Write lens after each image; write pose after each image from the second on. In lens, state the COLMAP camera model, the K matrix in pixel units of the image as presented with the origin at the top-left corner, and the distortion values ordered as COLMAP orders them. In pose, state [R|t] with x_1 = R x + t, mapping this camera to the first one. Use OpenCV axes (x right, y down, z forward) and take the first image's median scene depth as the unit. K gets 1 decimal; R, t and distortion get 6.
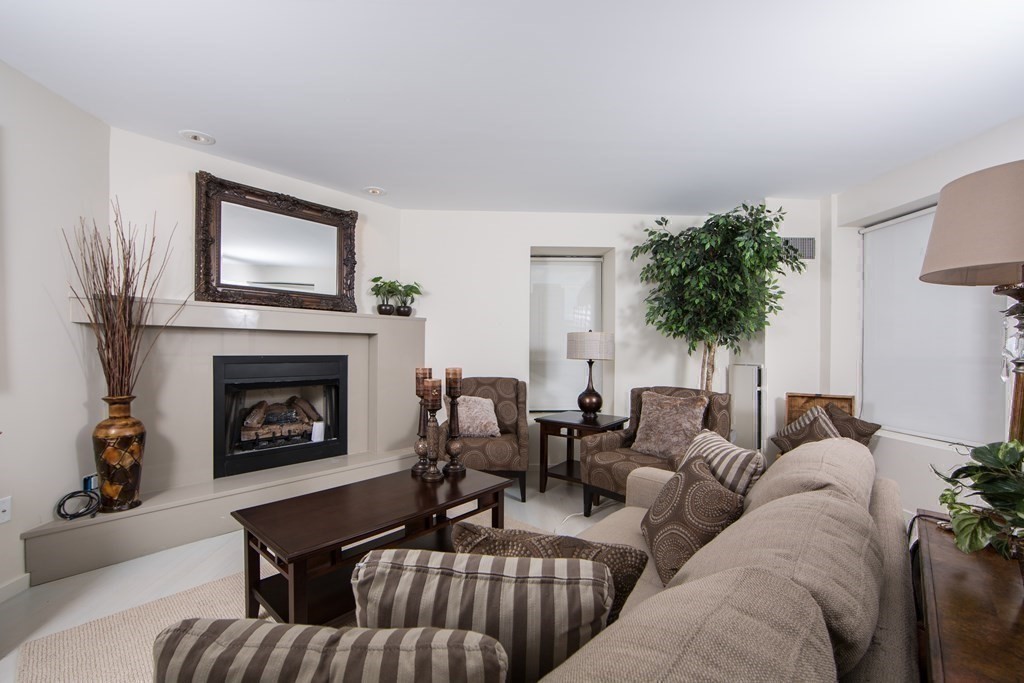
lens RADIAL K [[433.2, 0, 494.1], [0, 433.2, 353.2], [0, 0, 1]] dist [-0.006389, 0.000217]
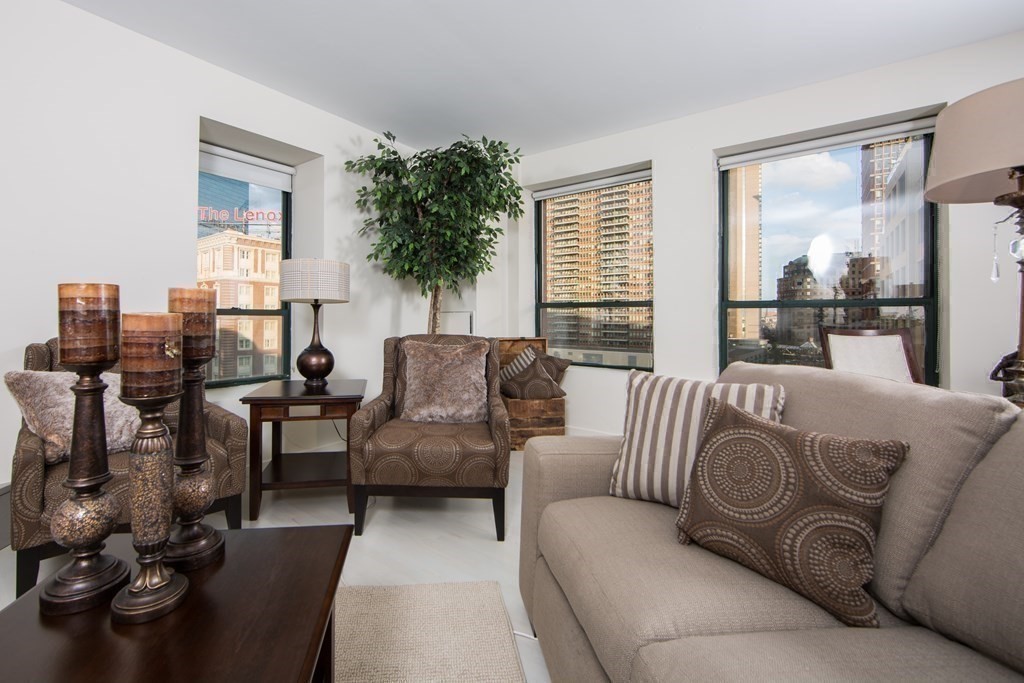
lens RADIAL K [[439.4, 0, 465.3], [0, 439.4, 313.3], [0, 0, 1]] dist [-0.009518, -0.000142]
pose [[0.654495, 0.001707, 0.756065, -0.162893], [0.006868, 0.999943, -0.008202, 0.044026], [-0.756035, 0.010561, 0.654445, 0.396139]]
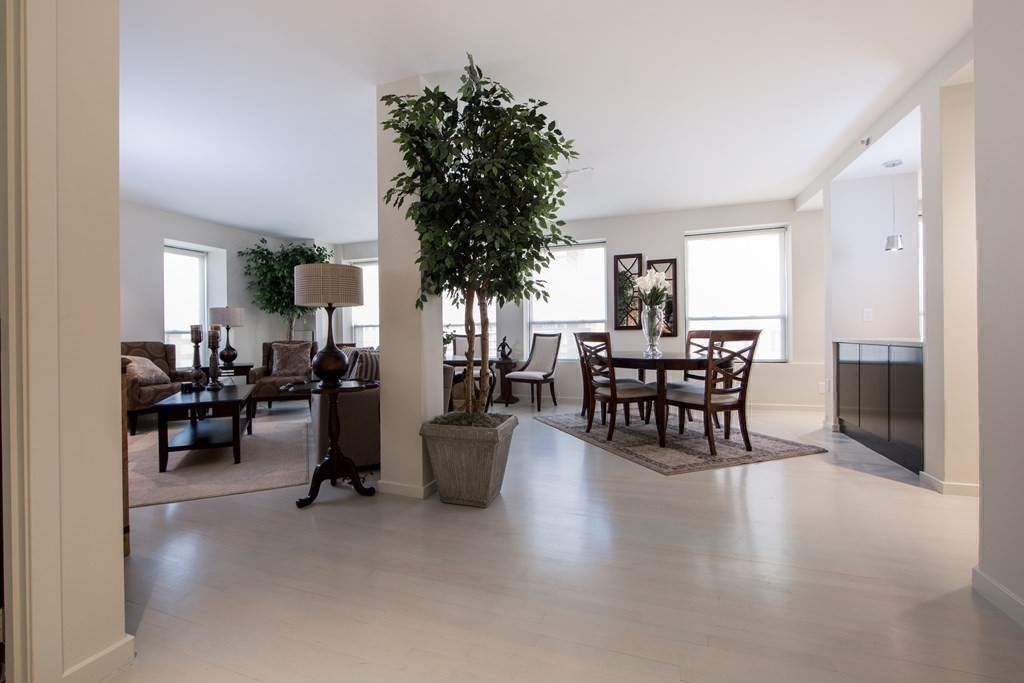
lens RADIAL K [[451.2, 0, 490.6], [0, 451.2, 330.5], [0, 0, 1]] dist [0.000541, 0.000159]
pose [[0.406208, -0.006916, 0.913754, -0.900771], [0.024602, 0.999692, -0.003371, 0.061569], [-0.913449, 0.023849, 0.406253, -0.497359]]
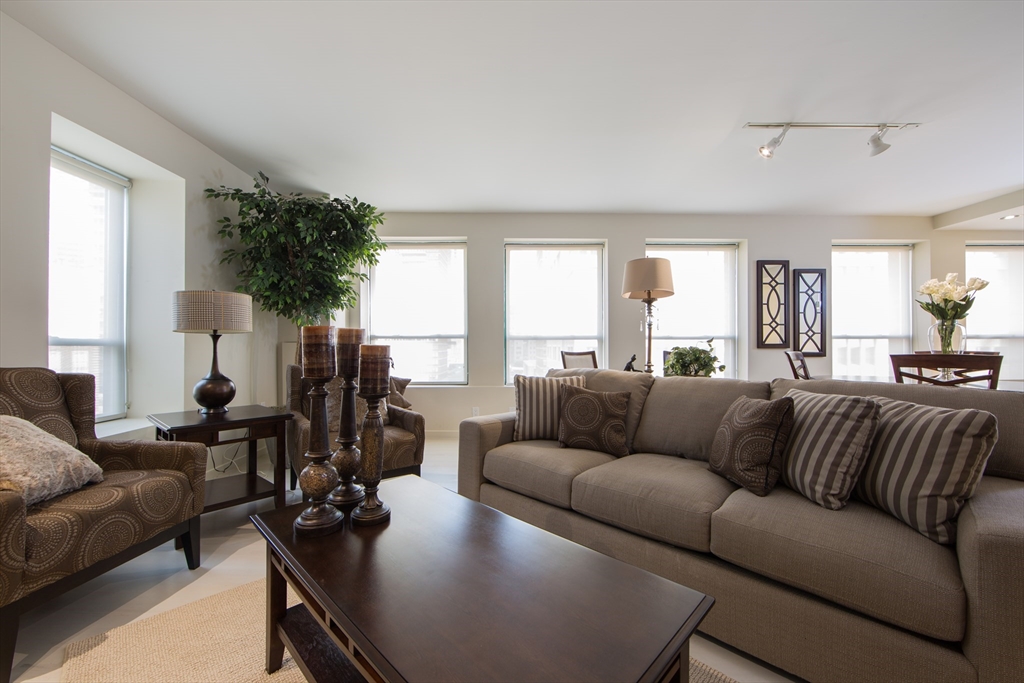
lens RADIAL K [[406.7, 0, 512.0], [0, 406.7, 341.5], [0, 0, 1]] dist [-0.005854, -0.000031]
pose [[0.028674, 0.005732, 0.999572, -0.459467], [0.010594, 0.999926, -0.006038, 0.042616], [-0.999533, 0.010763, 0.028611, 0.541259]]
